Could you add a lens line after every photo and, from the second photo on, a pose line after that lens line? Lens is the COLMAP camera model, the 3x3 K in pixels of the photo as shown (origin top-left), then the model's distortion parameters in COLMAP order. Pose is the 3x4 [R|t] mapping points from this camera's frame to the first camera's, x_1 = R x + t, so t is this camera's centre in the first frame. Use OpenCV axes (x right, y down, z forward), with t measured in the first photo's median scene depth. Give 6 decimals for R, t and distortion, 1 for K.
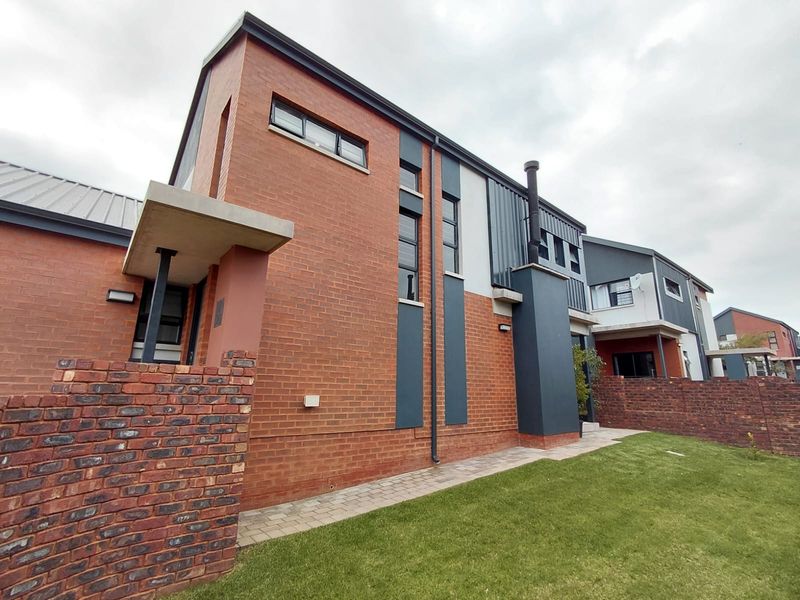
lens RADIAL K [[369.8, 0, 401.4], [0, 369.8, 296.5], [0, 0, 1]] dist [-0.003834, 0.002357]
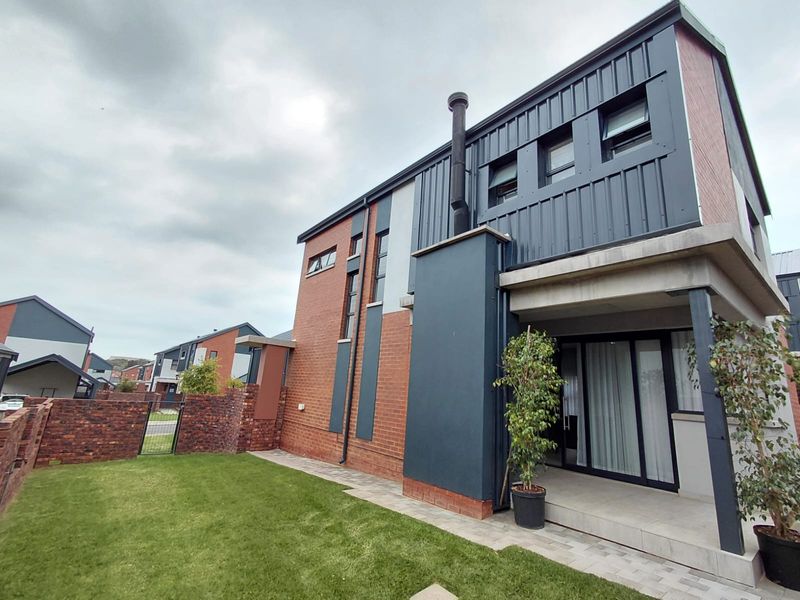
lens RADIAL K [[369.8, 0, 400.7], [0, 369.8, 302.9], [0, 0, 1]] dist [-0.003834, 0.002357]
pose [[0.005354, -0.260177, -0.965546, 1.340061], [0.172291, 0.951361, -0.255399, 0.259650], [0.985032, -0.164987, 0.049920, 1.125382]]
